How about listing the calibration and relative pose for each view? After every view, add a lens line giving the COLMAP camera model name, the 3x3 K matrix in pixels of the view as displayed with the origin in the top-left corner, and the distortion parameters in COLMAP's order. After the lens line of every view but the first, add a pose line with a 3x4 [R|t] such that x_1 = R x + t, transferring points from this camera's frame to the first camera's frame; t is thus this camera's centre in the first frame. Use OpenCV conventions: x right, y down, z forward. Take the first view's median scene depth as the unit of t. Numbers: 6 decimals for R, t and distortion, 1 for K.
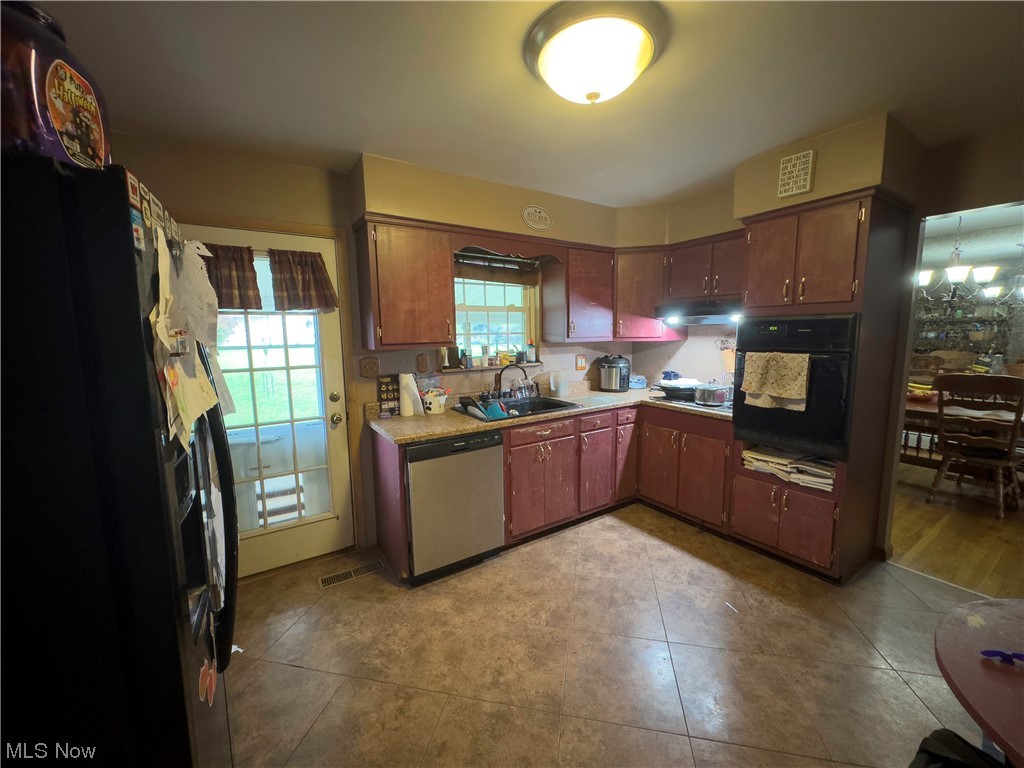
lens RADIAL K [[409.7, 0, 512.0], [0, 409.7, 384.0], [0, 0, 1]] dist [-0.000886, -0.000133]
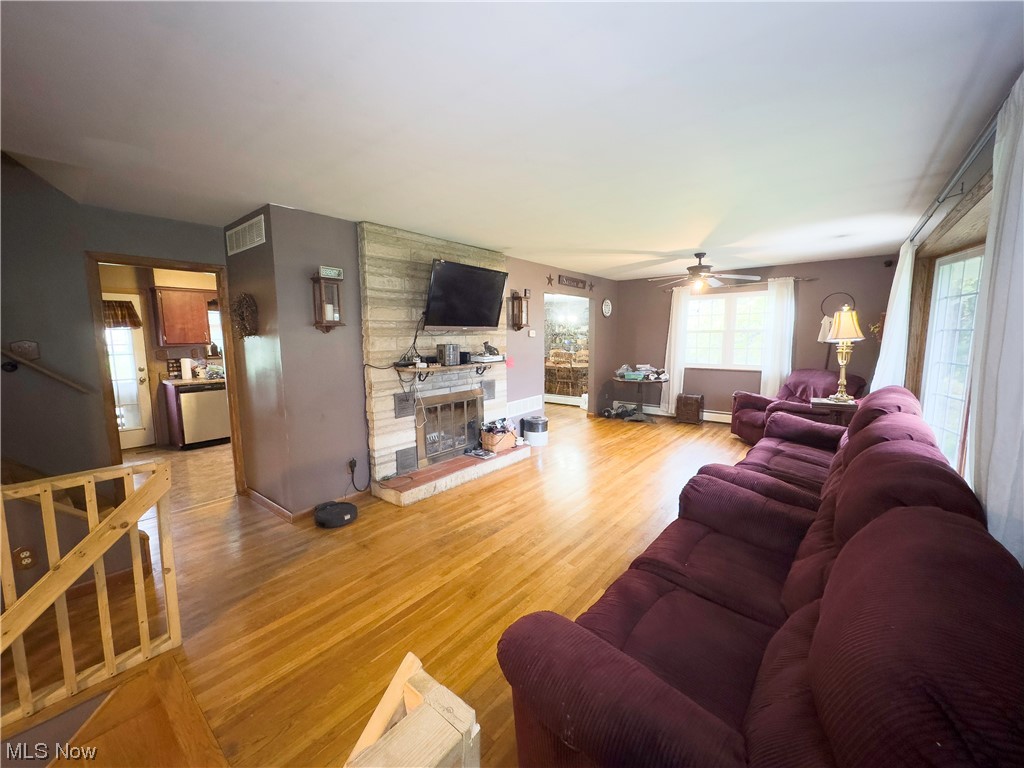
lens RADIAL K [[409.7, 0, 512.0], [0, 409.7, 384.0], [0, 0, 1]] dist [-0.000886, -0.000133]
pose [[0.953284, -0.031469, 0.300432, 0.730679], [0.035814, 0.999318, -0.008963, 0.191674], [-0.299945, 0.019304, 0.953761, -1.539590]]
